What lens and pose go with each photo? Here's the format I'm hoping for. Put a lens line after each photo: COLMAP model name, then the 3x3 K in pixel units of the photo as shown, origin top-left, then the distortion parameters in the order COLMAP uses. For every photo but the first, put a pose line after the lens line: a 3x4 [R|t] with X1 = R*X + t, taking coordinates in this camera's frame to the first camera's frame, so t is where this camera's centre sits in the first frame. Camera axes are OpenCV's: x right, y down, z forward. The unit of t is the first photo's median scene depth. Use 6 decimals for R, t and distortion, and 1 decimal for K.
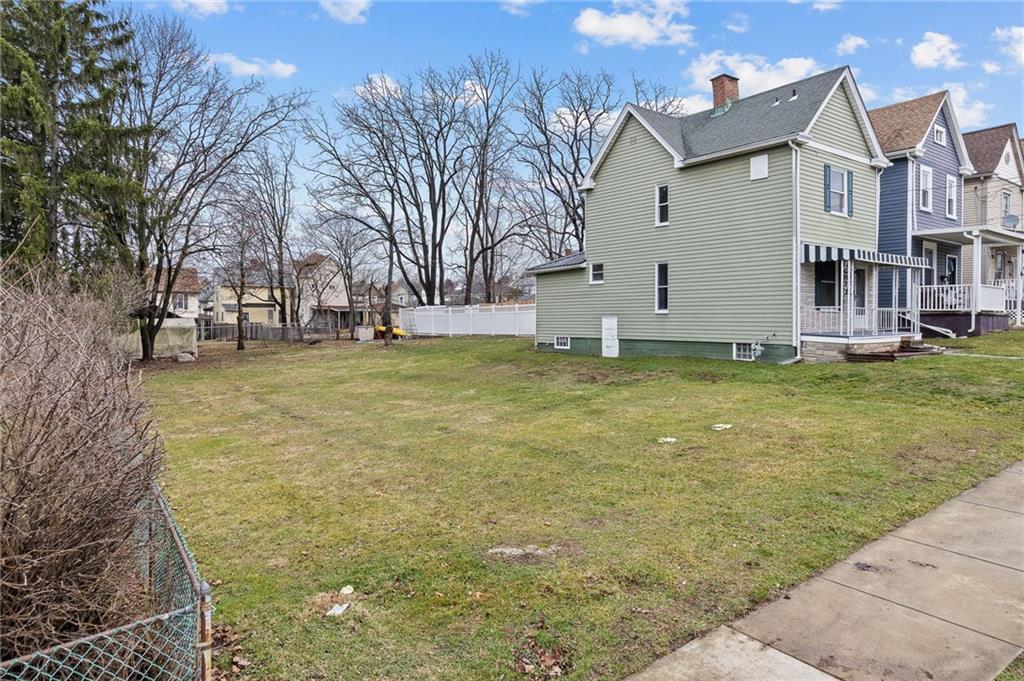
lens RADIAL K [[661.8, 0, 510.6], [0, 661.8, 344.0], [0, 0, 1]] dist [-0.092571, 0.088571]
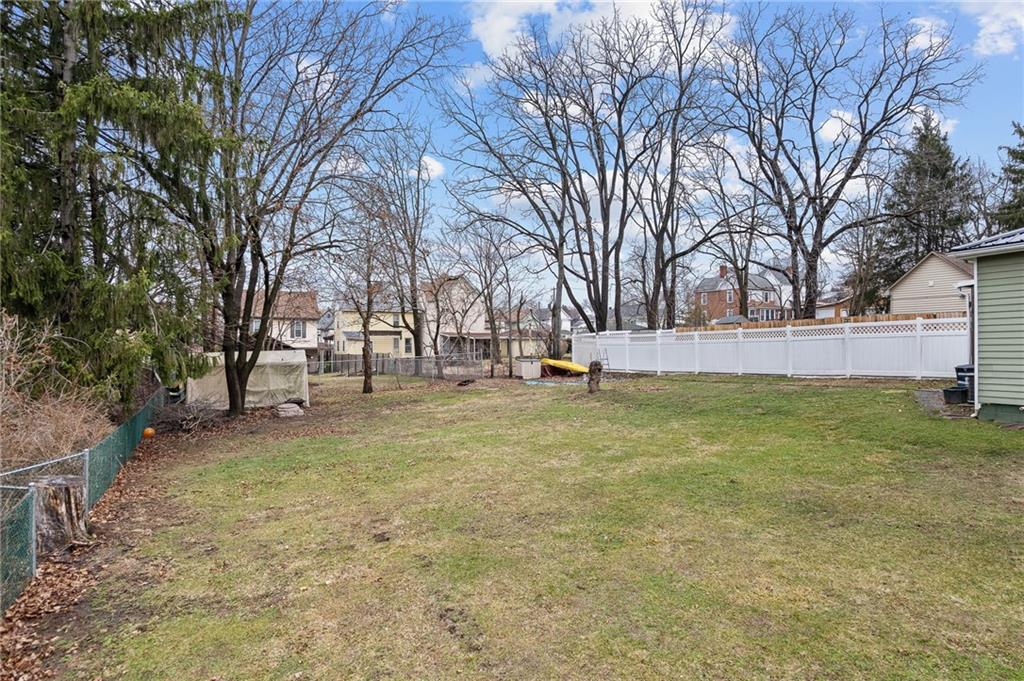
lens RADIAL K [[652.5, 0, 516.9], [0, 652.5, 369.0], [0, 0, 1]] dist [-0.027385, -0.000068]
pose [[0.987828, 0.000602, -0.155551, -0.157635], [-0.001082, 0.999995, -0.003003, -0.018440], [0.155549, 0.003135, 0.987823, 0.357465]]
